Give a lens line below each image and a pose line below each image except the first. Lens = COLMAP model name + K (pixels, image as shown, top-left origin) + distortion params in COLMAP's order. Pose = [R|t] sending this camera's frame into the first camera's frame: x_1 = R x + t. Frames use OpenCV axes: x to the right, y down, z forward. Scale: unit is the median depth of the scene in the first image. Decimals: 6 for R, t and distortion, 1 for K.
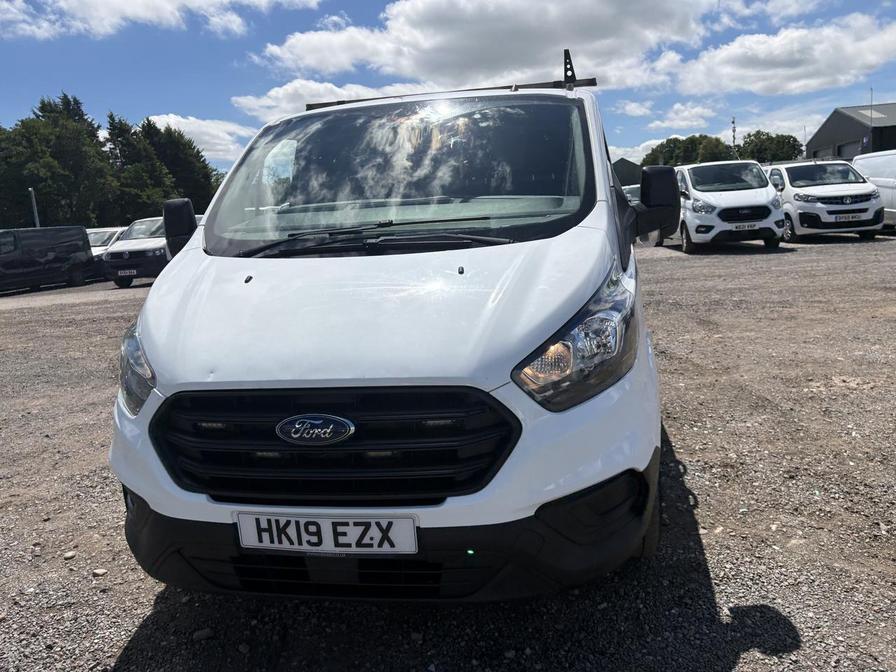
lens RADIAL K [[668.1, 0, 450.0], [0, 668.1, 332.1], [0, 0, 1]] dist [0.038984, -0.037852]
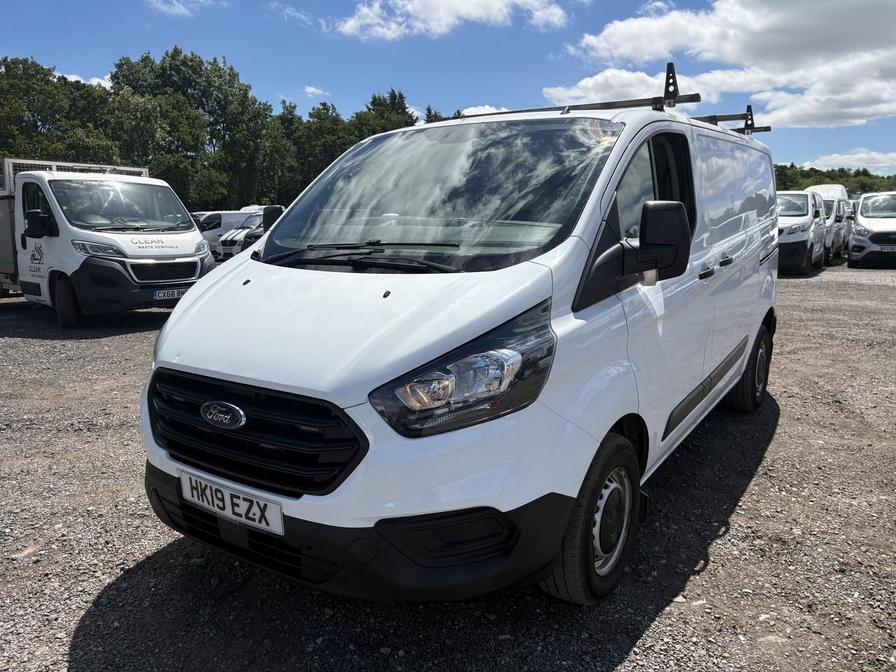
lens RADIAL K [[668.1, 0, 456.7], [0, 668.1, 337.9], [0, 0, 1]] dist [0.038984, -0.037852]
pose [[0.913700, 0.129129, -0.385328, 0.522699], [-0.121081, 0.991613, 0.045192, -0.080700], [0.387932, 0.005364, 0.921672, 0.040098]]
